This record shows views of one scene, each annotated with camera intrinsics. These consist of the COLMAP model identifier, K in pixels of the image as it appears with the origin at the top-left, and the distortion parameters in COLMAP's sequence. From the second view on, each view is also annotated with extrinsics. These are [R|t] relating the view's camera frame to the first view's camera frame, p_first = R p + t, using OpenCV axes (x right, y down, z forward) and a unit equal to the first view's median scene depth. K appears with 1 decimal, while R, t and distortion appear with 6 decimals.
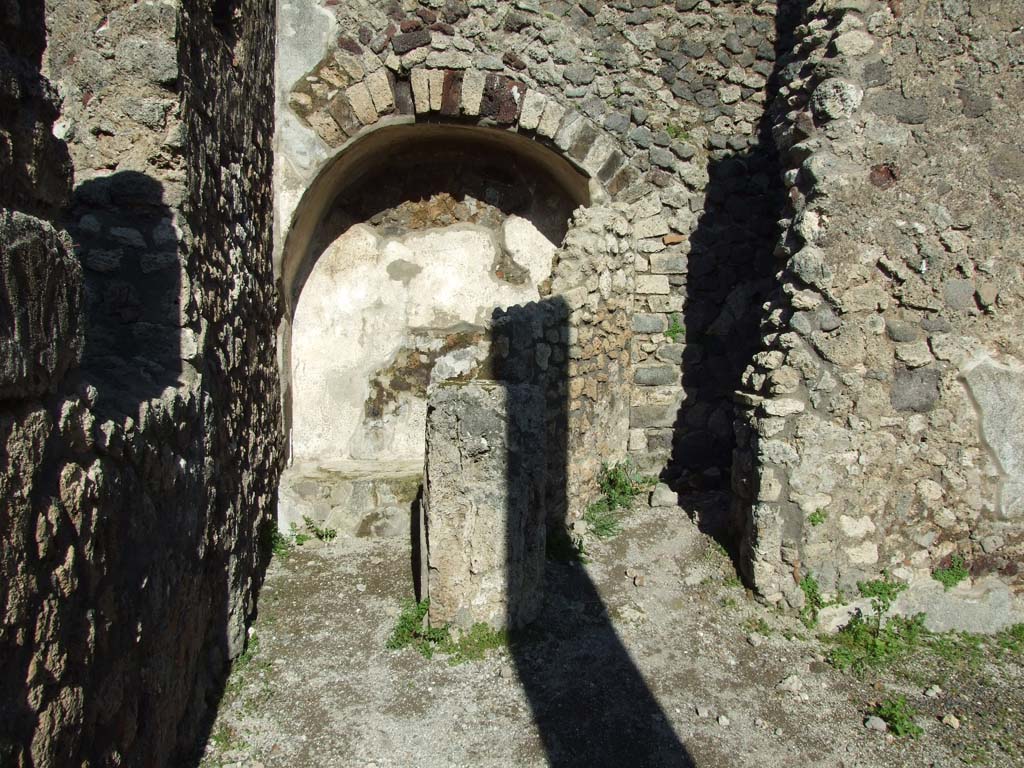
lens RADIAL K [[865.3, 0, 511.6], [0, 865.3, 383.4], [0, 0, 1]] dist [-0.028279, 0.003543]
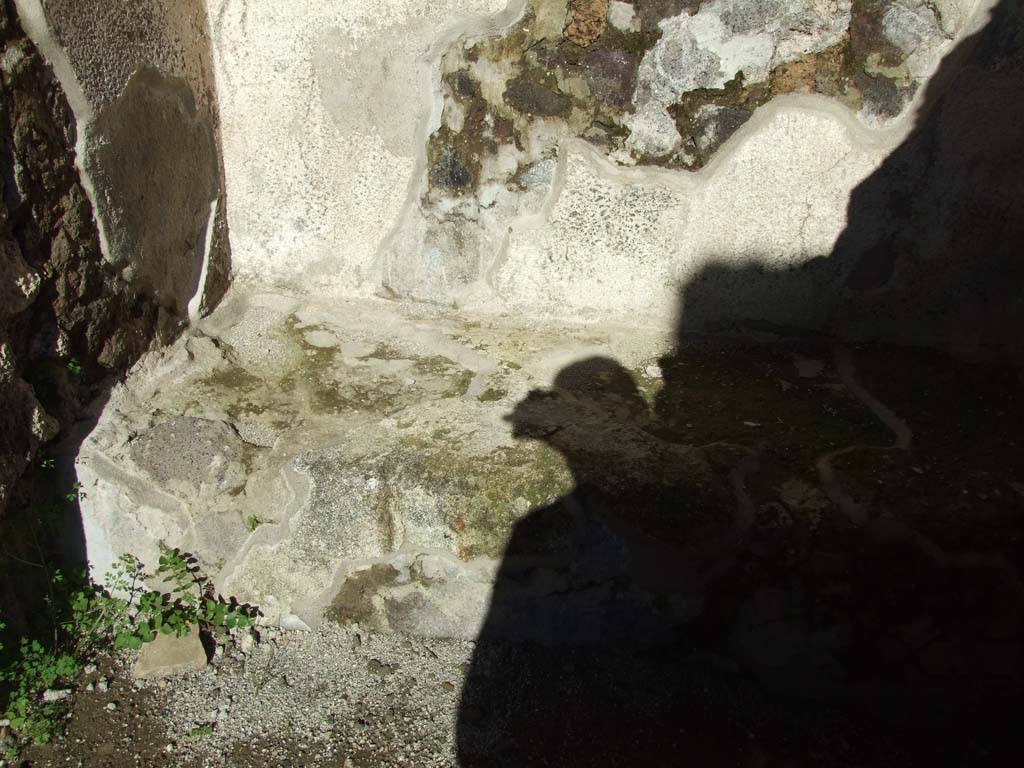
lens RADIAL K [[865.3, 0, 512.8], [0, 865.3, 383.8], [0, 0, 1]] dist [-0.028279, 0.003543]
pose [[0.969070, 0.169707, -0.179174, -0.063461], [-0.084193, 0.909816, 0.406383, -0.030475], [0.231981, -0.378728, 0.895963, 0.676868]]
